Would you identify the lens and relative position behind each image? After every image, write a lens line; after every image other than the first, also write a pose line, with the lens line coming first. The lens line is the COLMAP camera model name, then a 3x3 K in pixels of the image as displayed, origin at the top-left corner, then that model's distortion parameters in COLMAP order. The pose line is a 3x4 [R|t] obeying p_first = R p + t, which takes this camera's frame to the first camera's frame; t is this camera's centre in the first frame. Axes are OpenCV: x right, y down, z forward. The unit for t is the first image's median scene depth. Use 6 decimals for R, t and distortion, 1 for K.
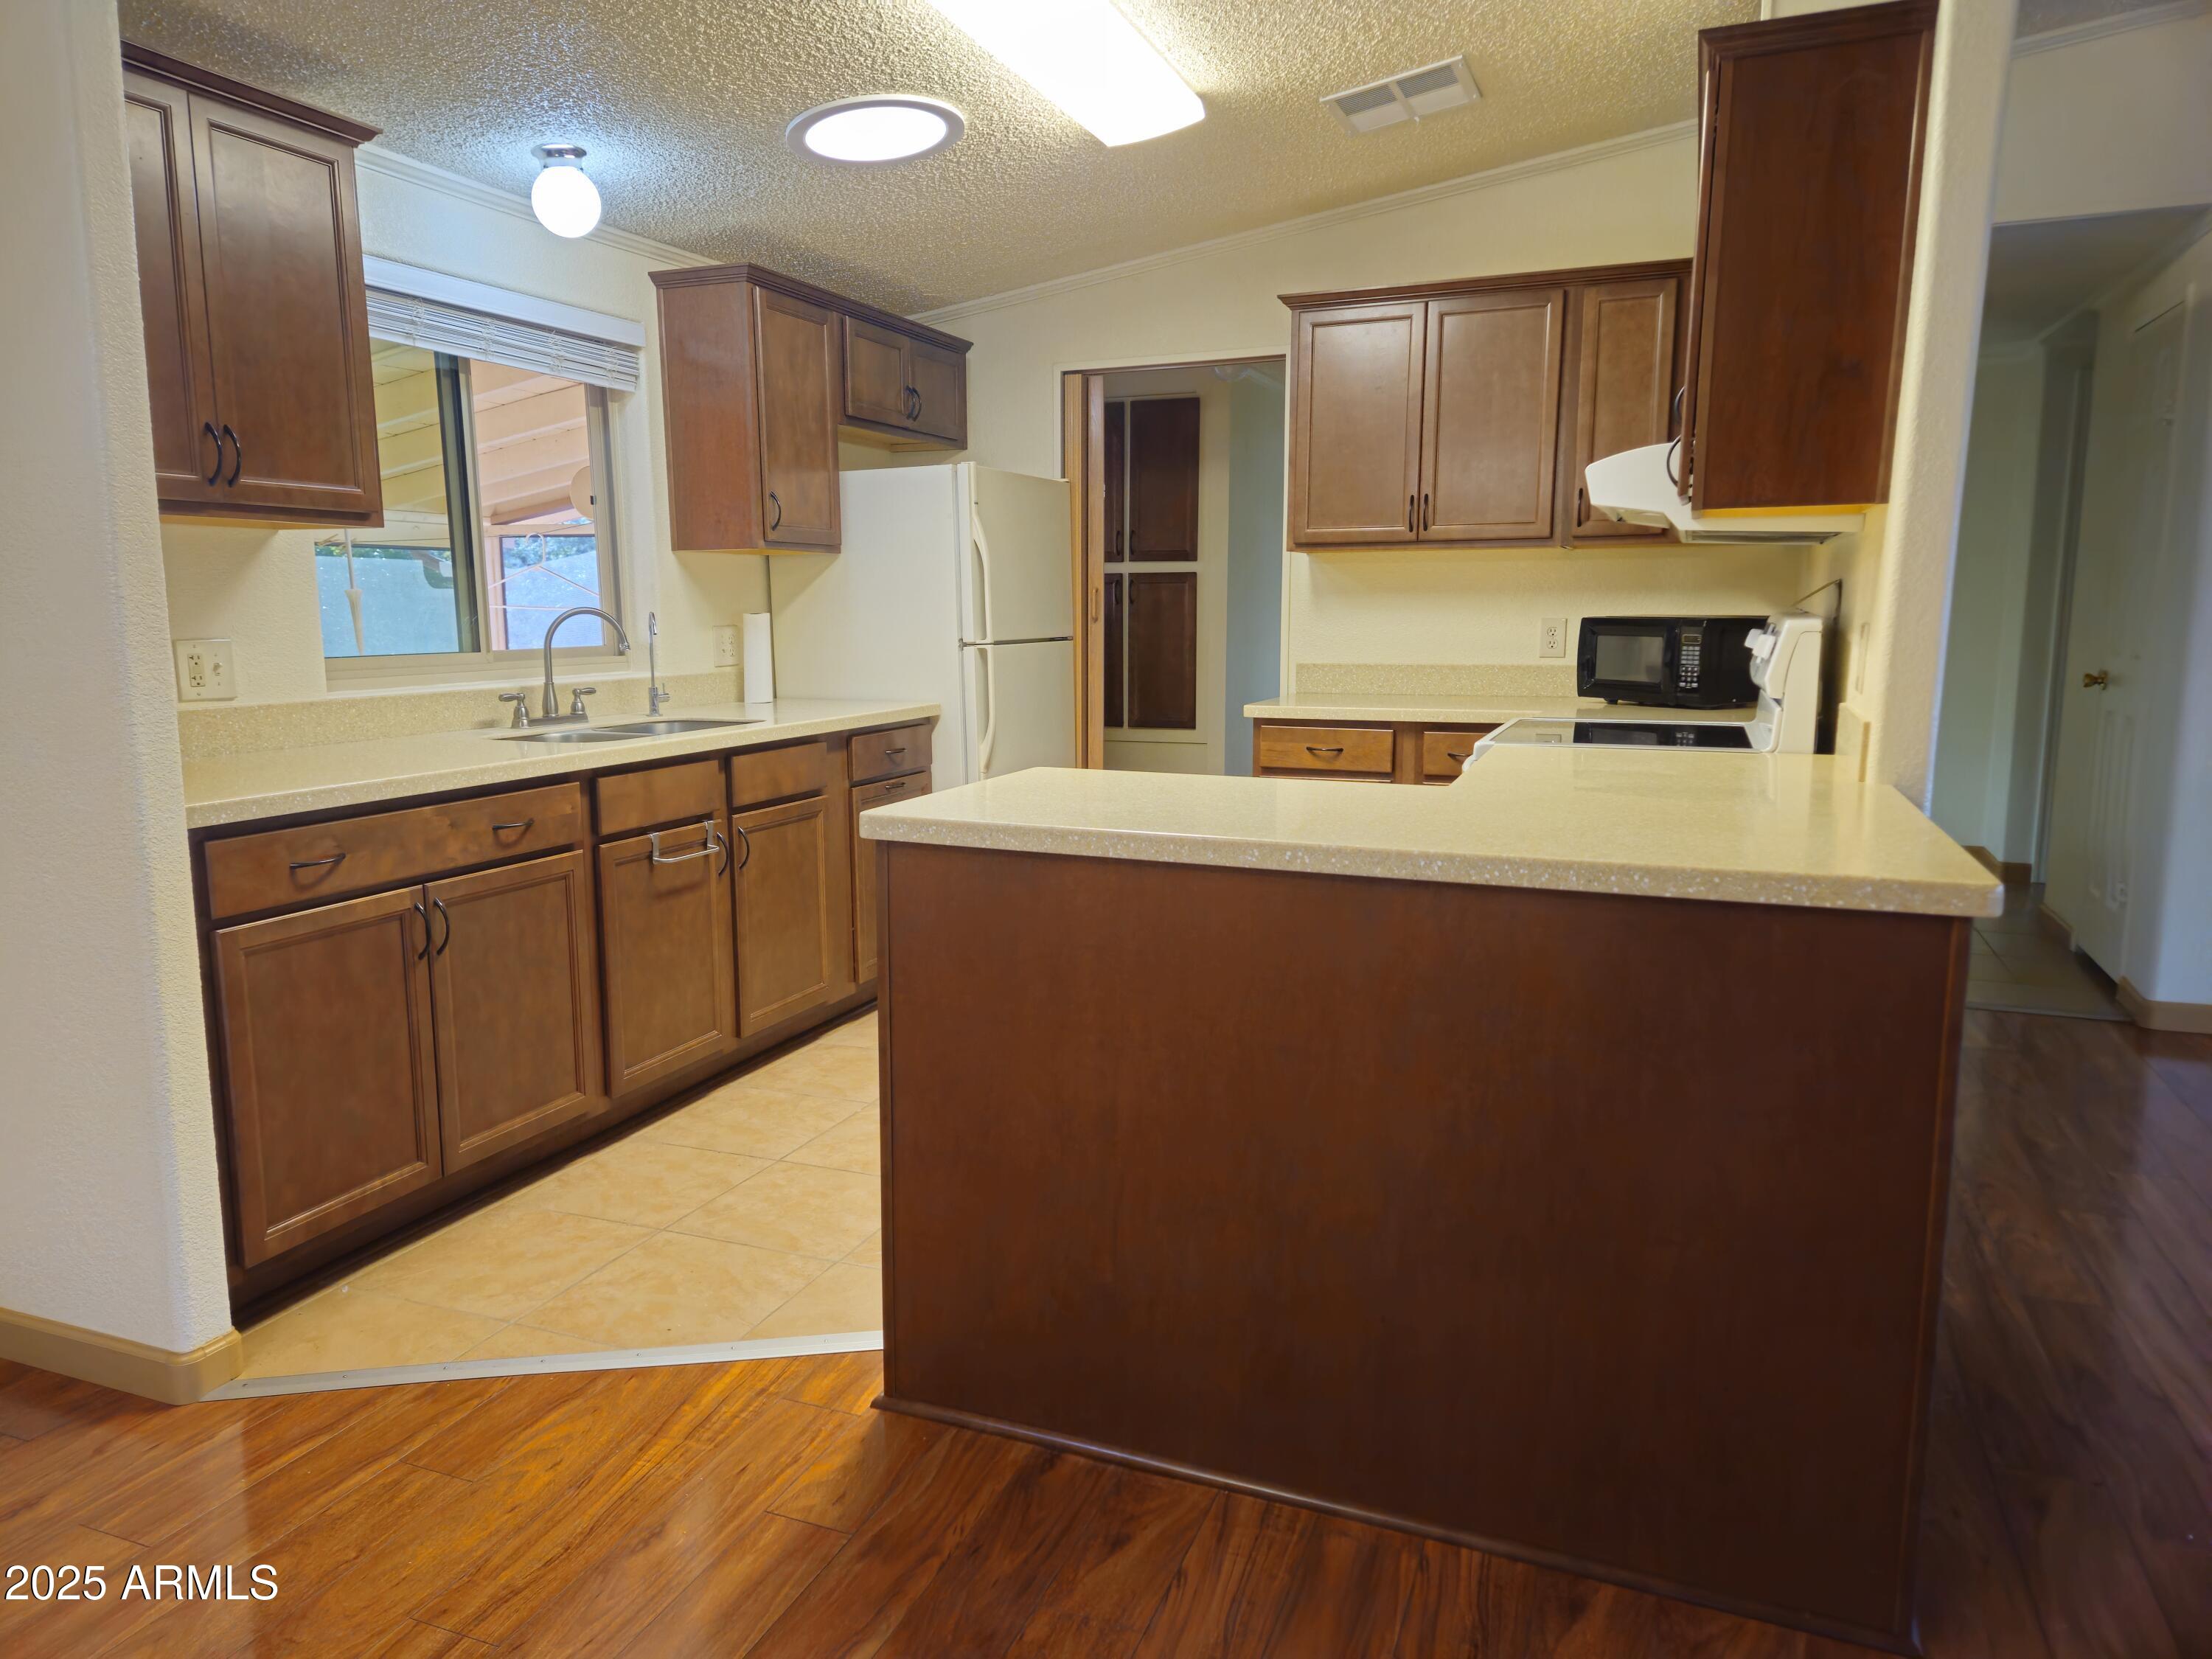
lens RADIAL K [[1470.0, 0, 1106.0], [0, 1470.0, 829.5], [0, 0, 1]] dist [0.042934, -0.001952]
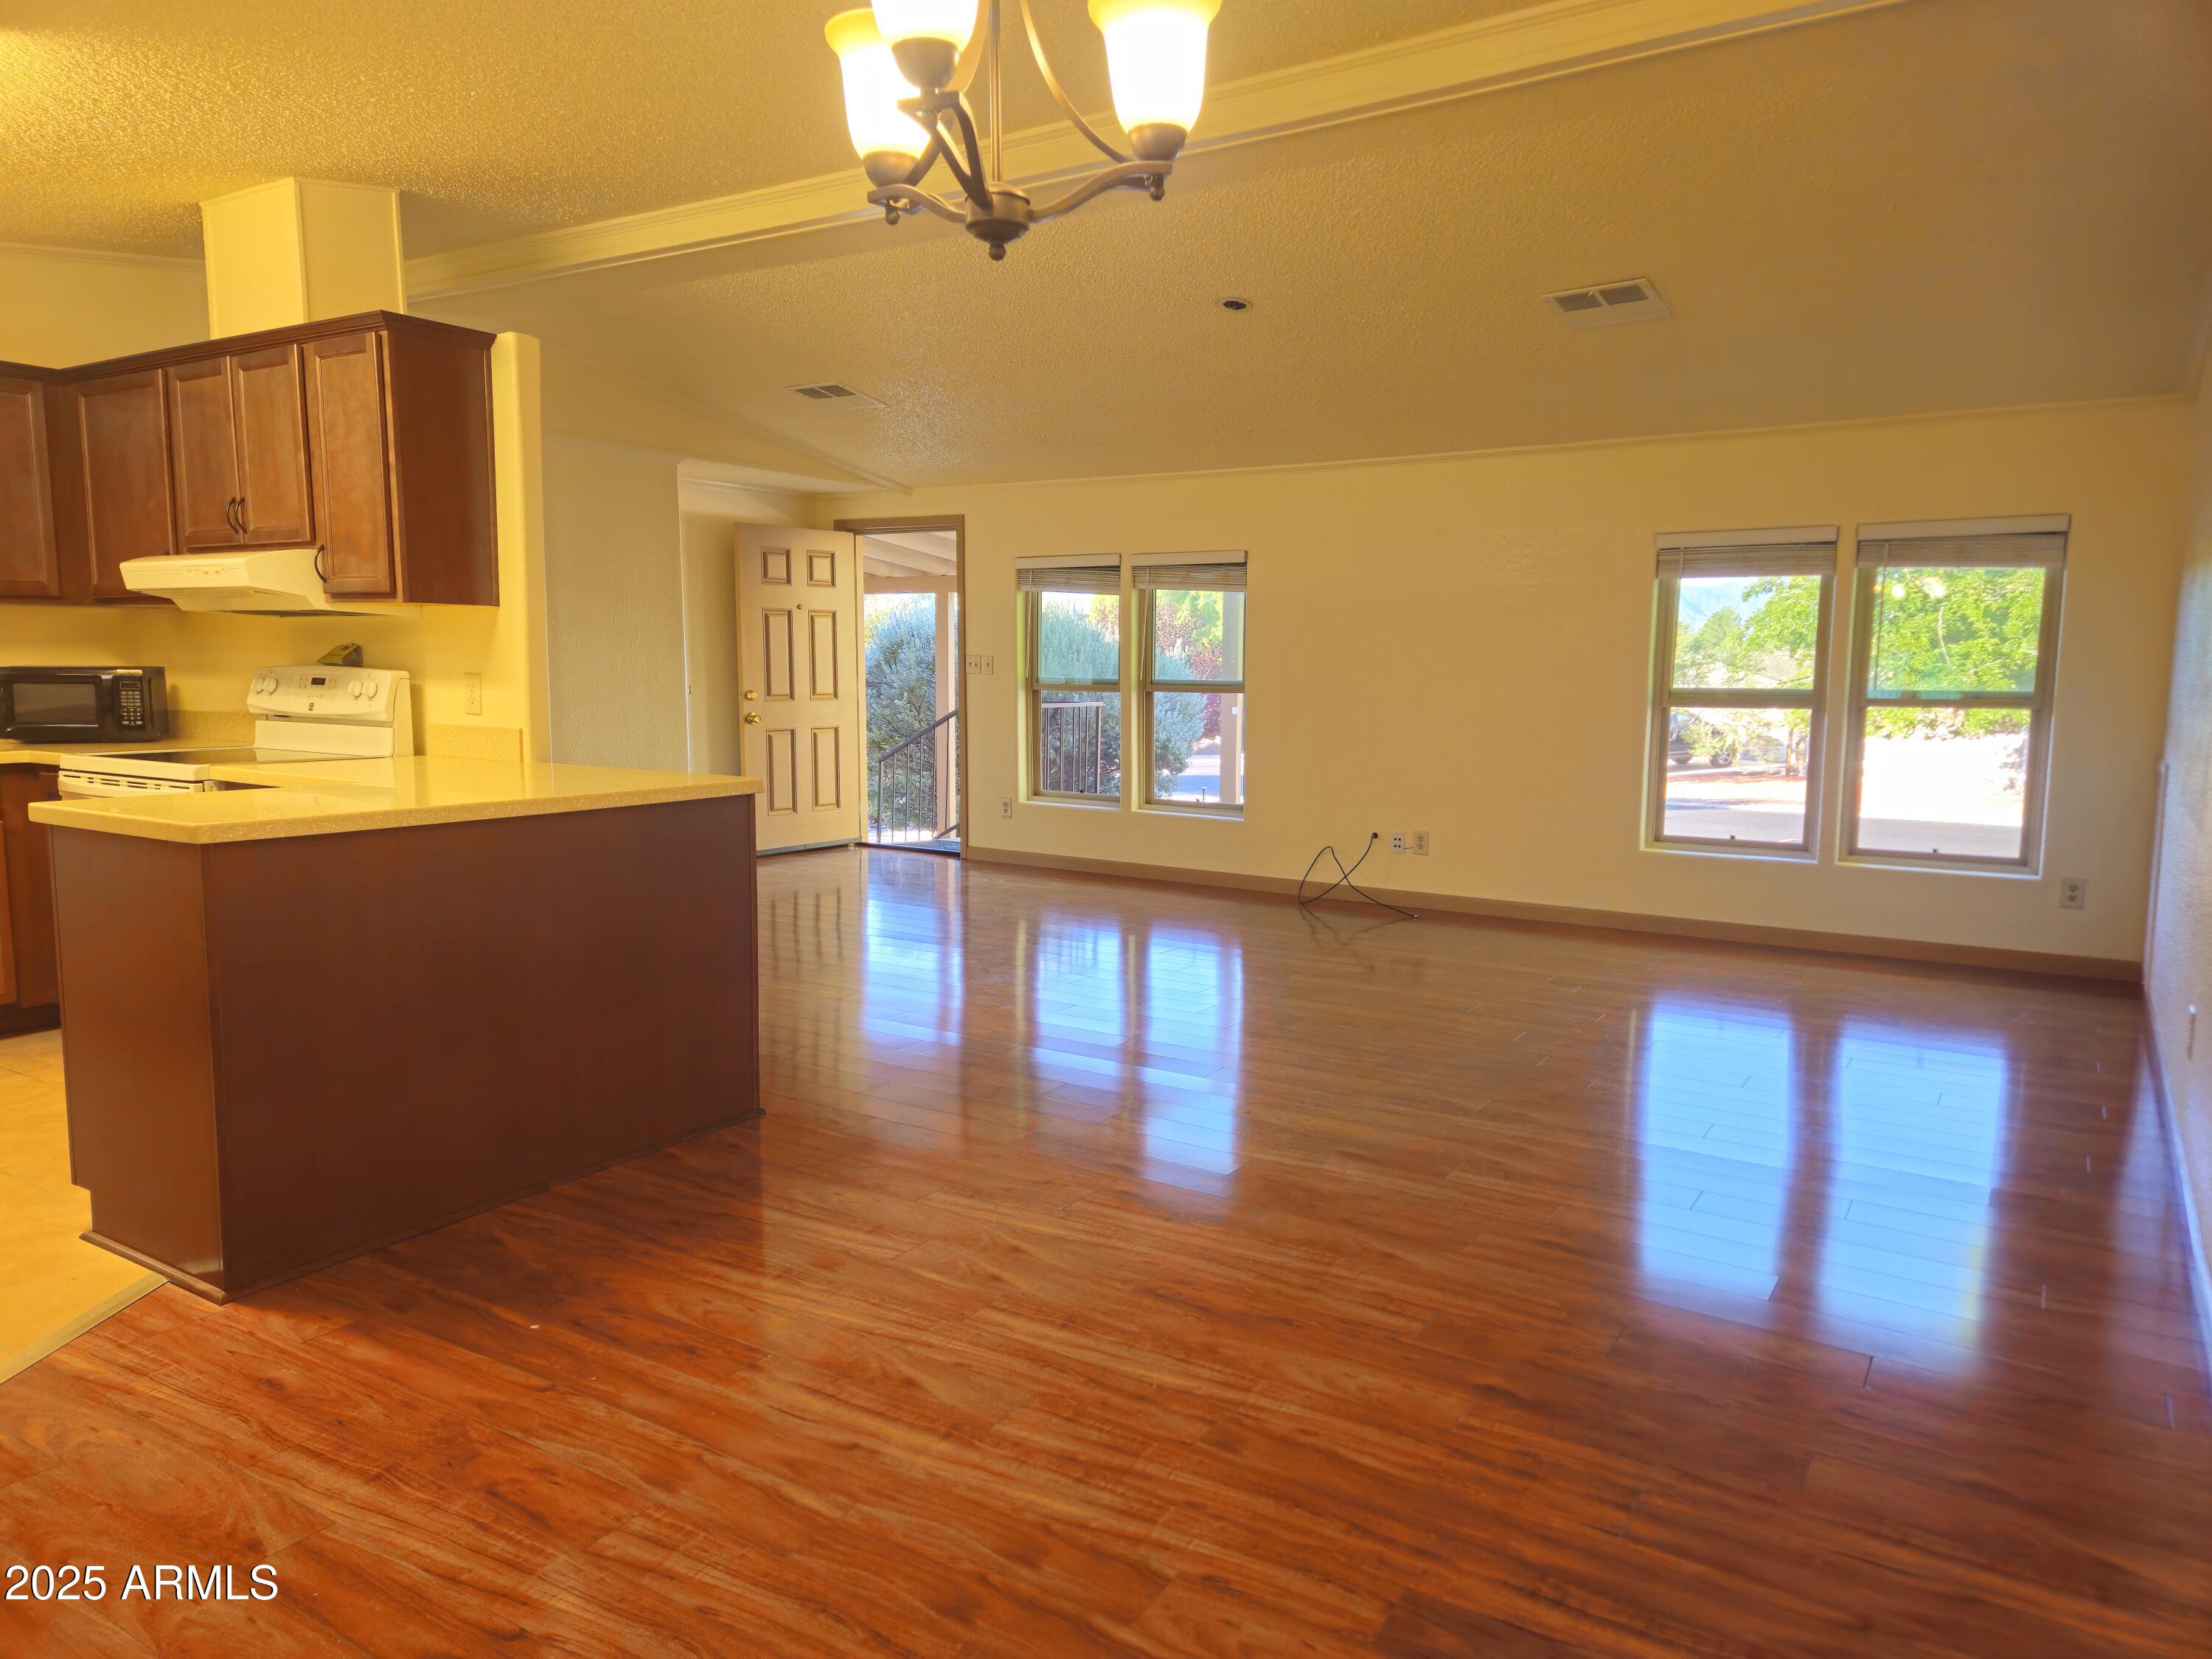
lens RADIAL K [[1470.0, 0, 1106.0], [0, 1470.0, 829.5], [0, 0, 1]] dist [0.042934, -0.001952]
pose [[0.183978, -0.113935, 0.976305, -1.333172], [0.137369, 0.986492, 0.089238, -0.015288], [-0.973284, 0.117696, 0.197144, -0.018967]]
